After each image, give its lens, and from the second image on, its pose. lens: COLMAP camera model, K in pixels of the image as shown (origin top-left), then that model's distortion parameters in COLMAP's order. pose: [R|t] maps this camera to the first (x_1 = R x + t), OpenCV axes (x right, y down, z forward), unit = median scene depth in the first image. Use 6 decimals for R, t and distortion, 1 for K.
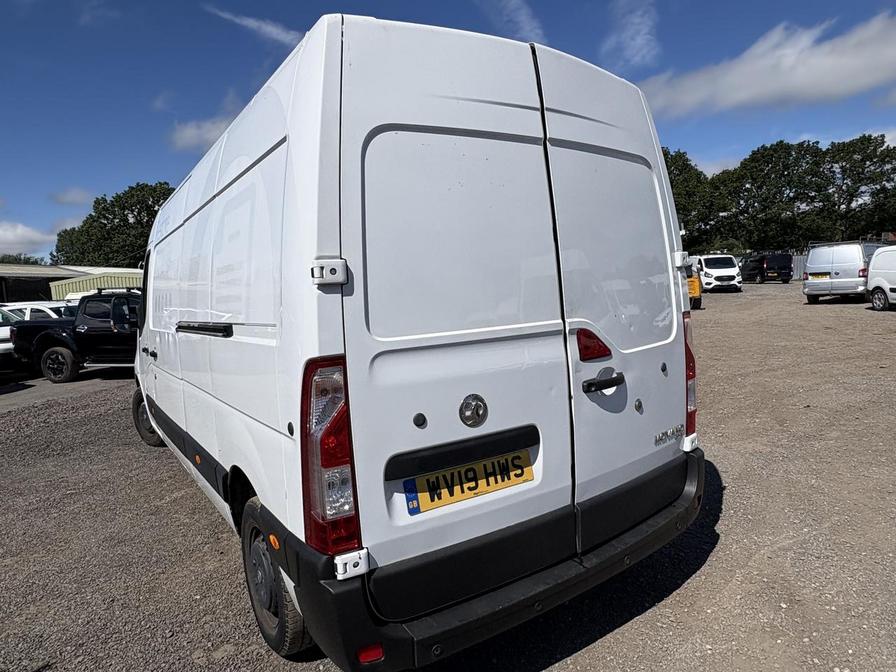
lens RADIAL K [[565.5, 0, 447.2], [0, 565.5, 337.6], [0, 0, 1]] dist [-0.000825, 0.001219]
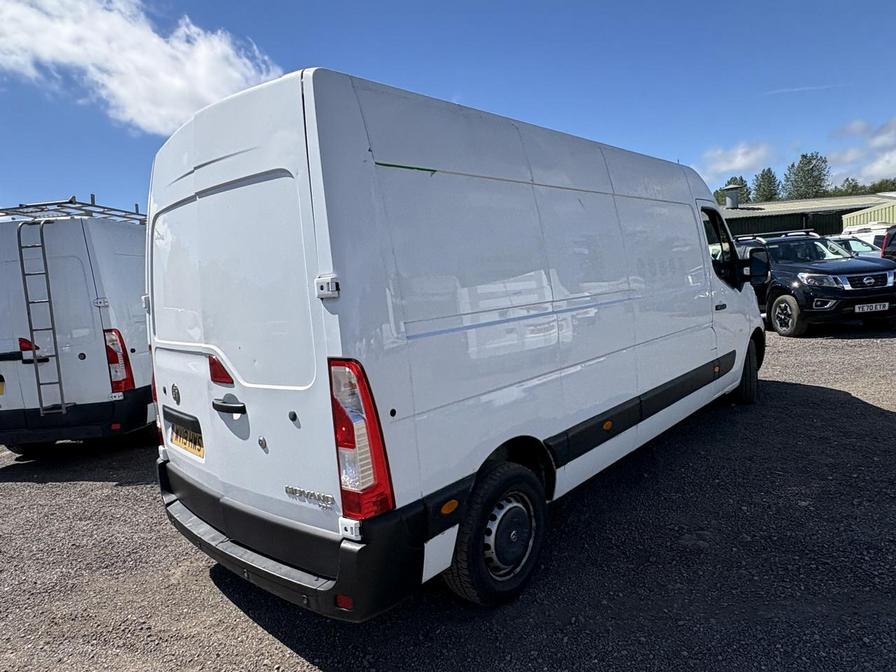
lens RADIAL K [[565.5, 0, 444.2], [0, 565.5, 342.3], [0, 0, 1]] dist [-0.000825, 0.001219]
pose [[0.211886, 0.157278, -0.964556, 1.607306], [-0.017906, 0.987425, 0.157074, -0.255226], [0.977130, -0.016011, 0.212038, 1.349481]]
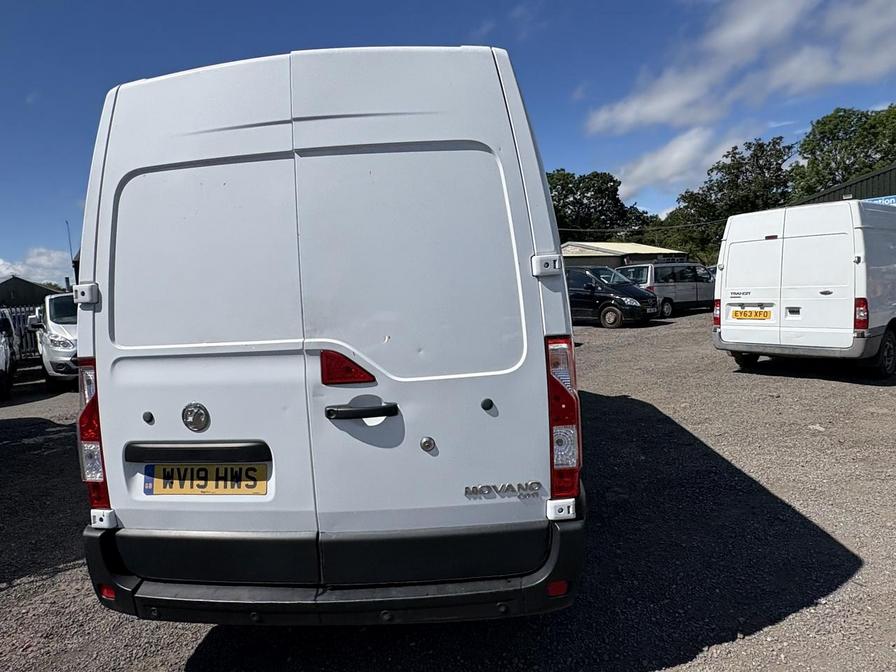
lens RADIAL K [[565.5, 0, 461.4], [0, 565.5, 330.3], [0, 0, 1]] dist [-0.000825, 0.001219]
pose [[0.761279, 0.065764, -0.645080, 1.112948], [-0.044108, 0.997791, 0.049668, -0.115095], [0.646922, -0.009358, 0.762499, 0.480188]]
